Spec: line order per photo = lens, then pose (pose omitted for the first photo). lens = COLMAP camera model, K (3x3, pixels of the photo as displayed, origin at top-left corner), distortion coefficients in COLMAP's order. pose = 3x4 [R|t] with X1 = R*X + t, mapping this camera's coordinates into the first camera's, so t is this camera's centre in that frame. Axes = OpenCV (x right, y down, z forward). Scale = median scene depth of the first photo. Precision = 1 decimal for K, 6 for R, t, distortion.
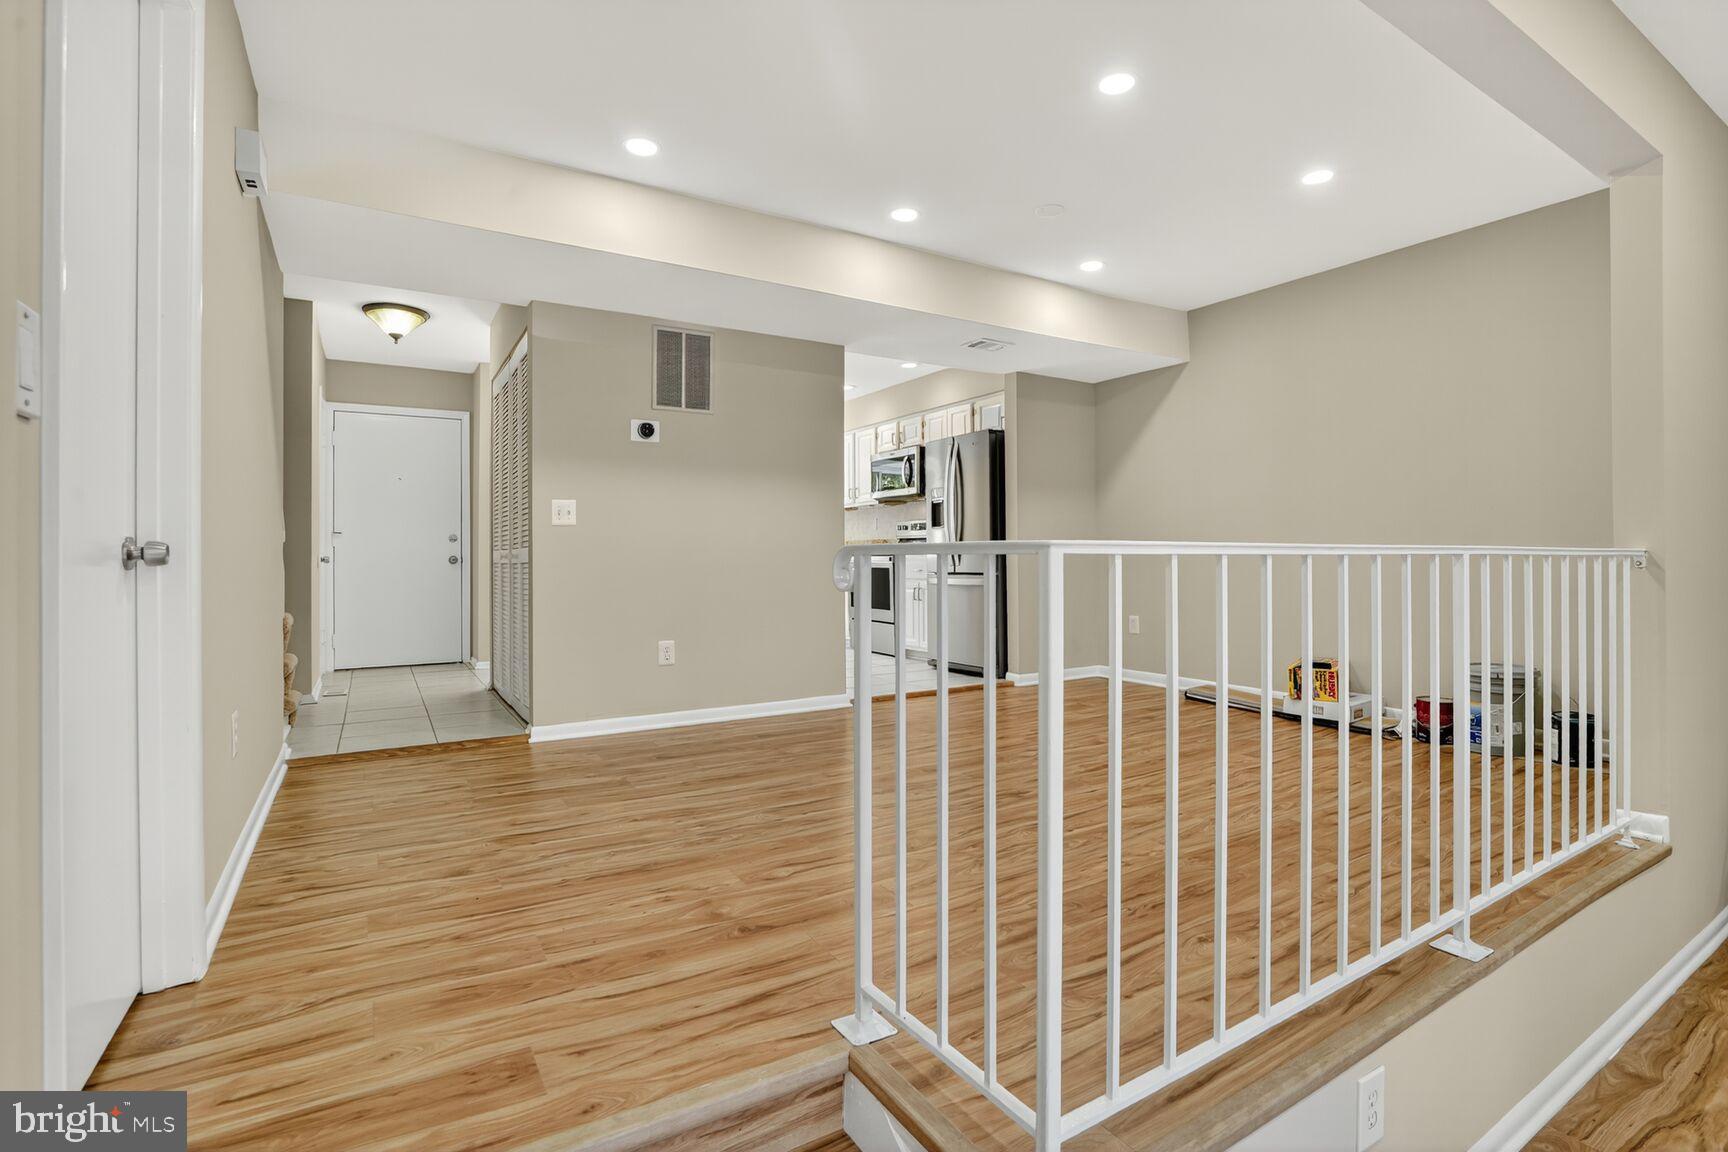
lens RADIAL K [[811.8, 0, 864.0], [0, 811.8, 576.0], [0, 0, 1]] dist [-0.039271, 0.014277]
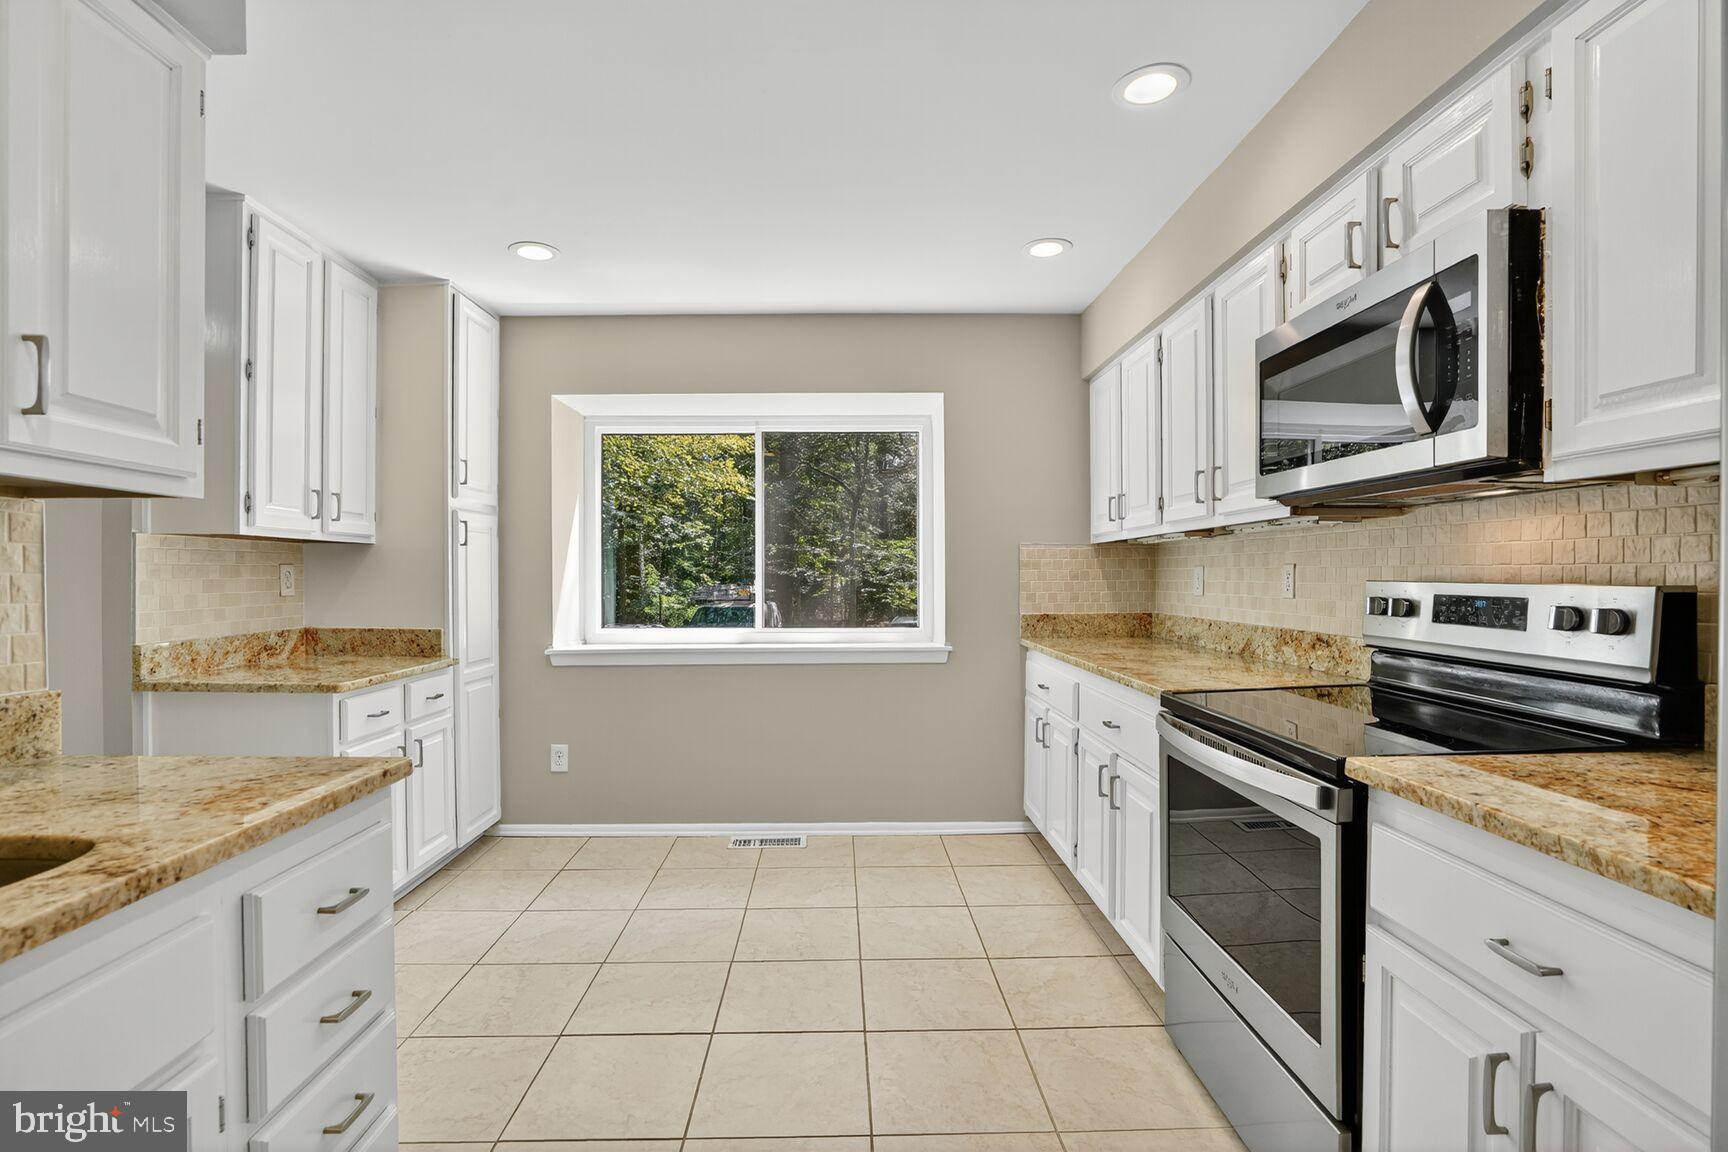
lens RADIAL K [[811.8, 0, 864.0], [0, 811.8, 576.0], [0, 0, 1]] dist [-0.039271, 0.014277]
pose [[0.869193, 0.013613, -0.494285, 0.029614], [-0.020311, 0.999760, -0.008183, -0.067619], [0.494055, 0.017152, 0.869261, 0.742729]]
